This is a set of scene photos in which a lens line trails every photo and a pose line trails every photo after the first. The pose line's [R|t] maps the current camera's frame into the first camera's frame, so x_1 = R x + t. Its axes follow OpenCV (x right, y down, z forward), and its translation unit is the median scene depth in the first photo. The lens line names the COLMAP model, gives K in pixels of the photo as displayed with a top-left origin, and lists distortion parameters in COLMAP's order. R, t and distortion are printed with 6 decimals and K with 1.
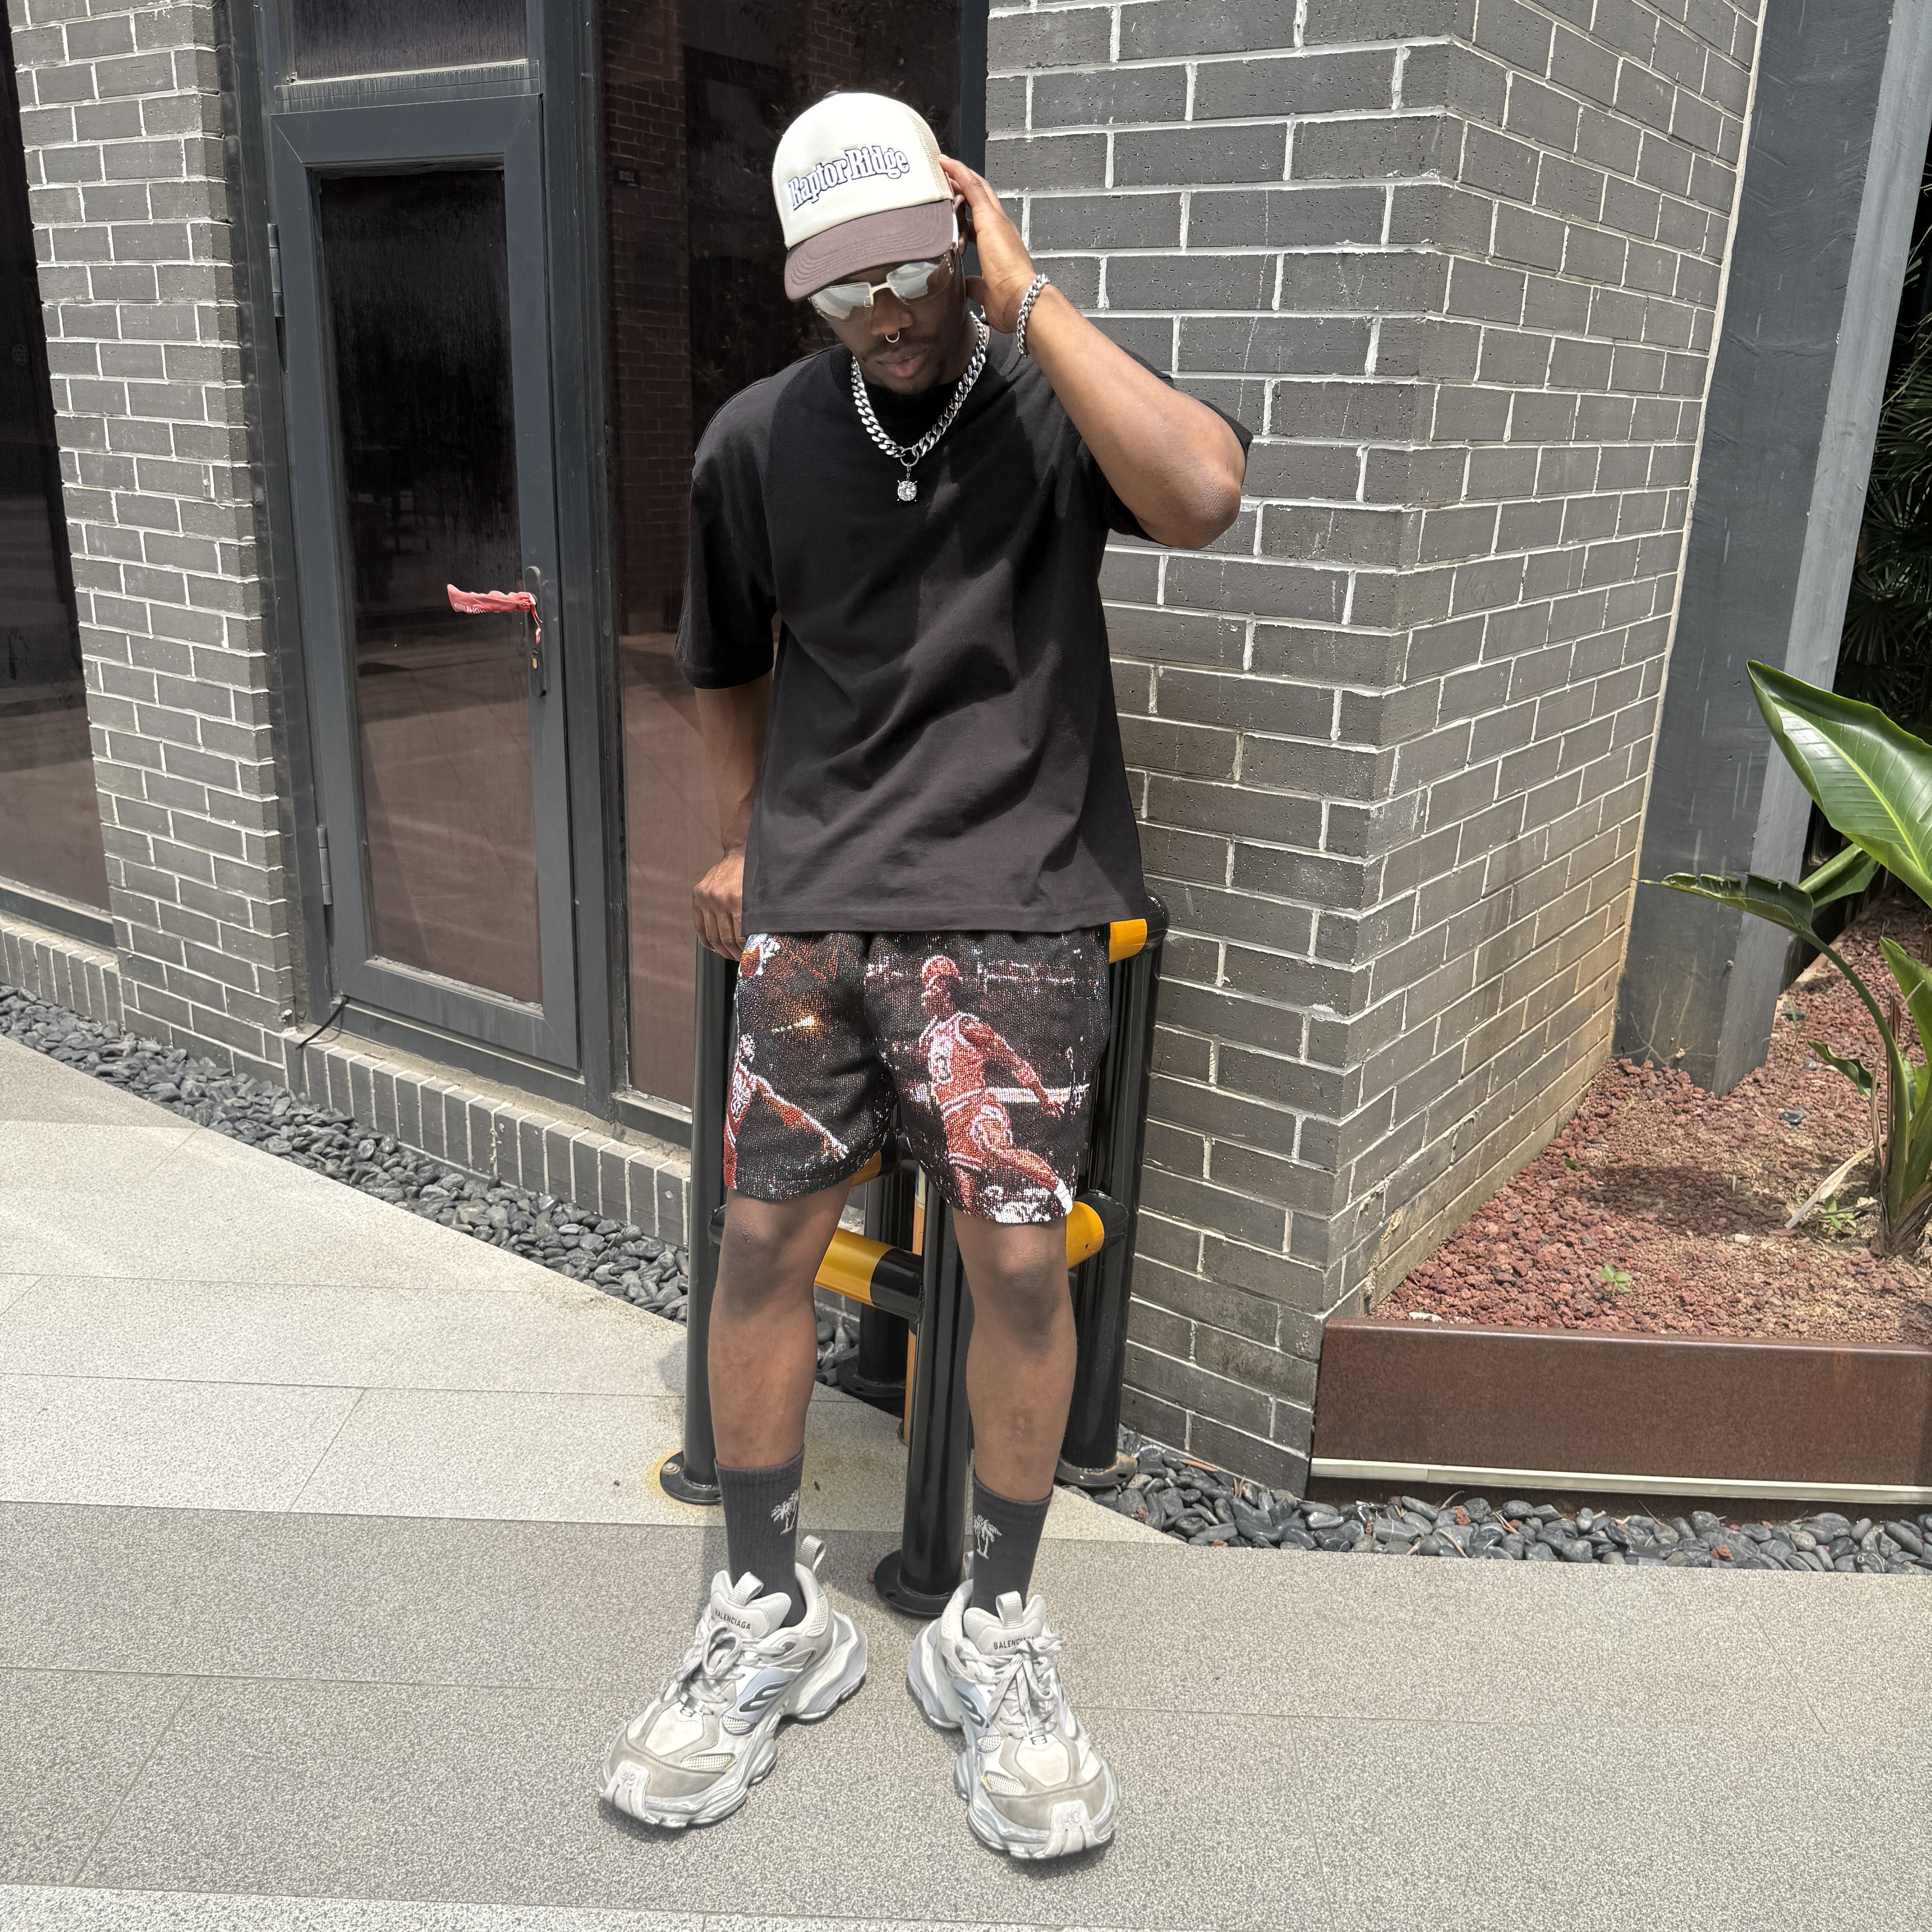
lens RADIAL K [[1810.0, 0, 975.5], [0, 1810.0, 960.4], [0, 0, 1]] dist [0.203909, -0.473818]
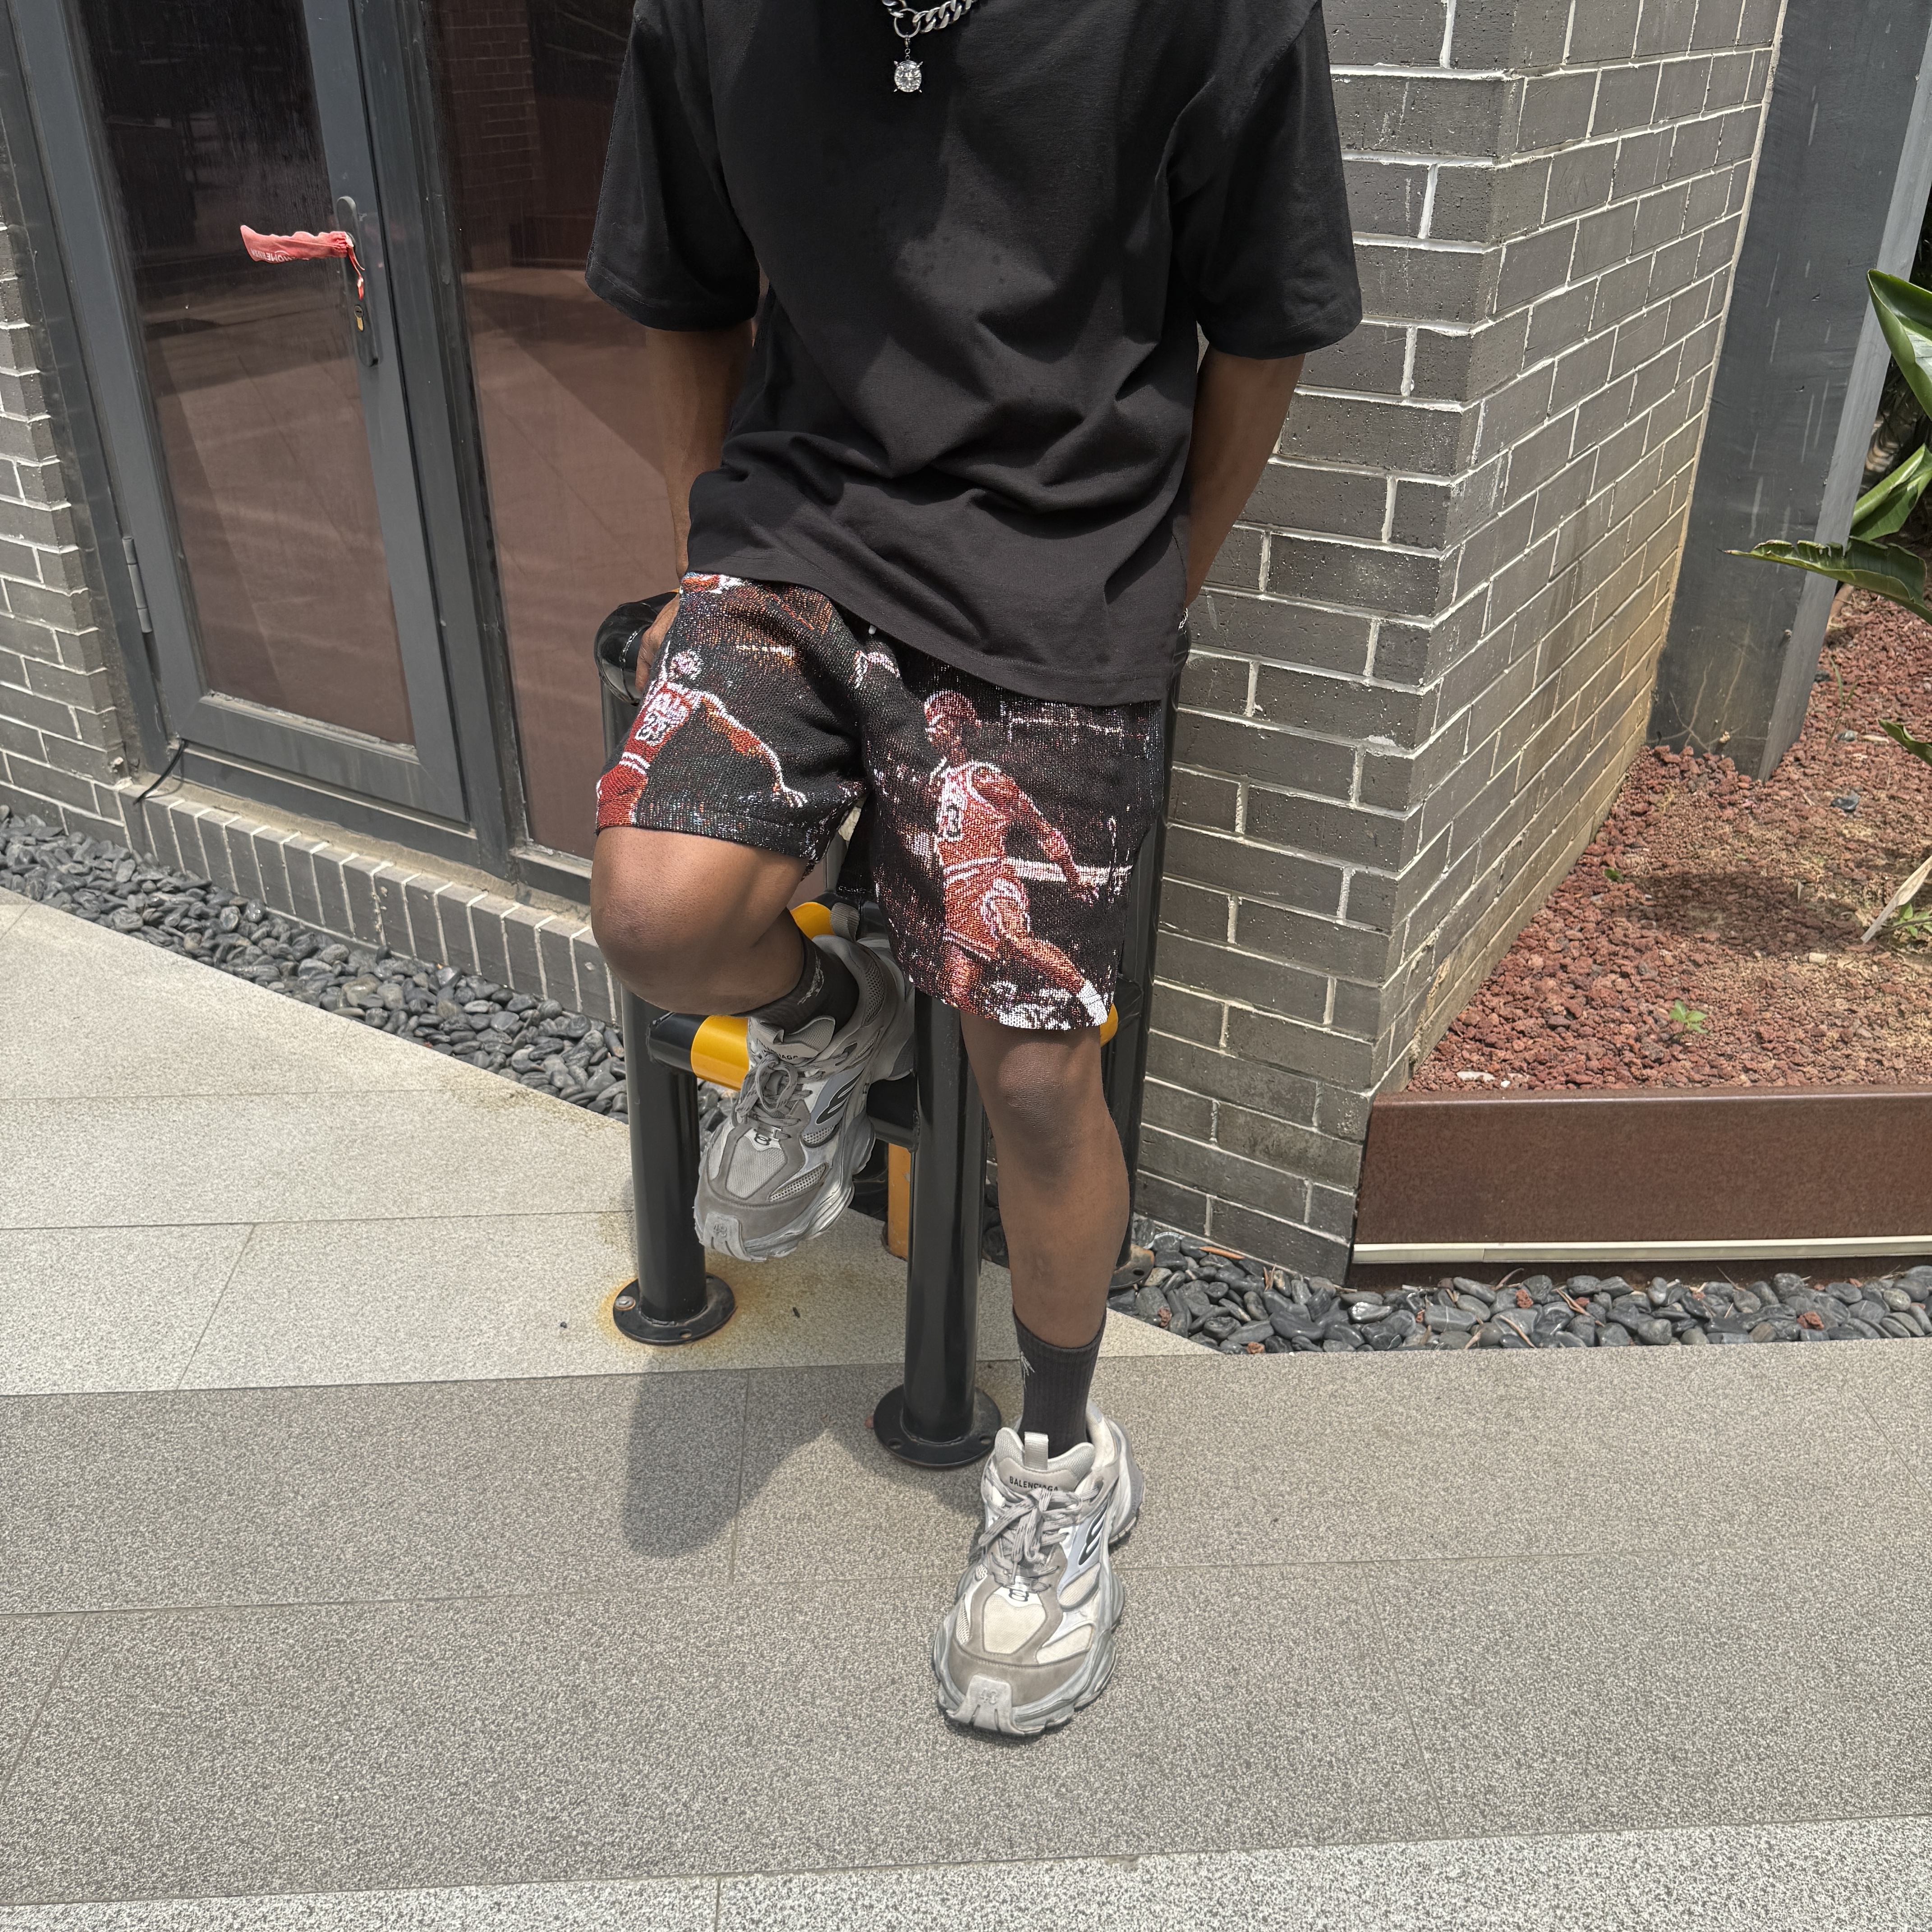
lens RADIAL K [[1810.6, 0, 981.9], [0, 1810.6, 975.7], [0, 0, 1]] dist [0.216132, -0.532218]
pose [[0.997180, -0.055903, 0.050060, -0.028072], [0.045026, 0.979407, 0.196811, -0.032321], [-0.060031, -0.194002, 0.979163, 0.149904]]
